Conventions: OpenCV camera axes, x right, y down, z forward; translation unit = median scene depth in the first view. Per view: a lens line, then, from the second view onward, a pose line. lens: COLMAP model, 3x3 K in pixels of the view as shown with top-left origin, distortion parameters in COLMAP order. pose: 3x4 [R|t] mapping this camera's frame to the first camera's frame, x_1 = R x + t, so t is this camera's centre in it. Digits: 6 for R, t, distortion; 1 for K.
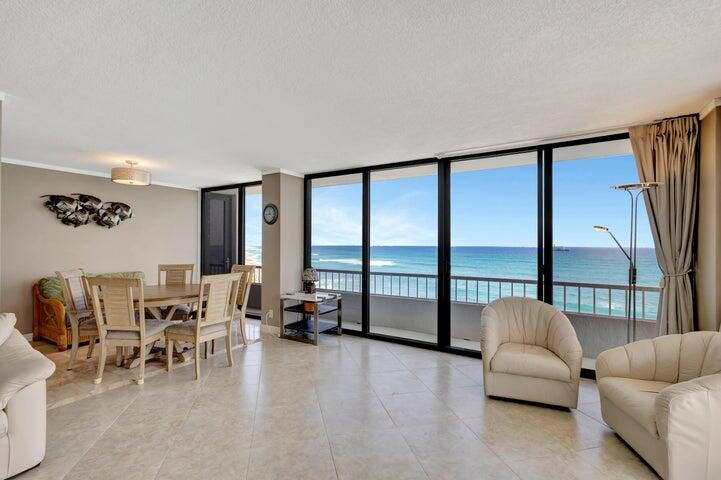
lens RADIAL K [[337.2, 0, 359.4], [0, 337.2, 242.2], [0, 0, 1]] dist [0.013683, -0.000567]
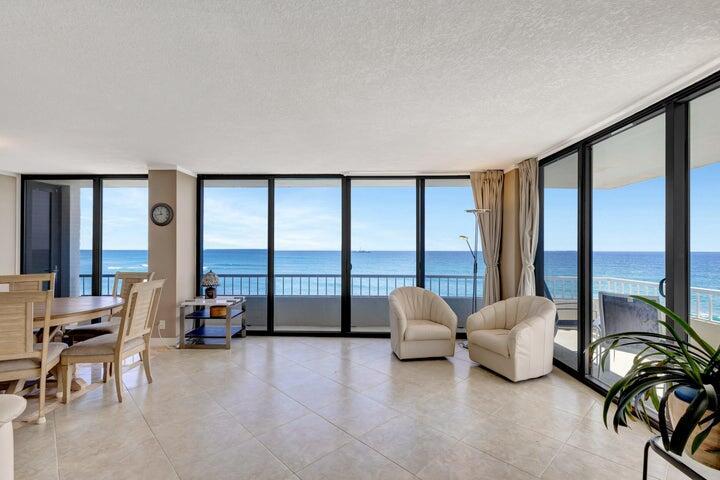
lens RADIAL K [[329.6, 0, 363.0], [0, 329.6, 244.7], [0, 0, 1]] dist [0.010848, 0.000086]
pose [[0.867482, 0.003069, 0.497458, -0.248225], [-0.001751, 0.999994, -0.003115, -0.001074], [-0.497465, 0.001831, 0.867482, -0.039438]]
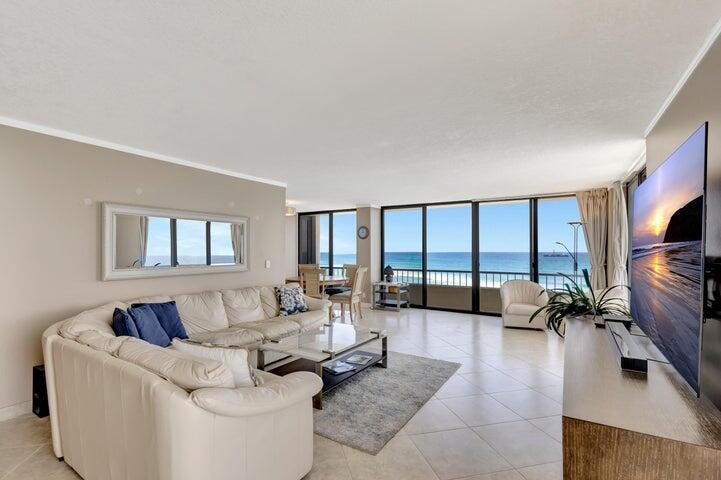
lens RADIAL K [[335.8, 0, 359.0], [0, 335.8, 247.5], [0, 0, 1]] dist [0.009594, -0.000384]
pose [[0.999990, -0.003902, -0.002029, -0.294462], [0.003895, 0.999987, -0.003146, -0.009667], [0.002041, 0.003138, 0.999993, -0.614735]]
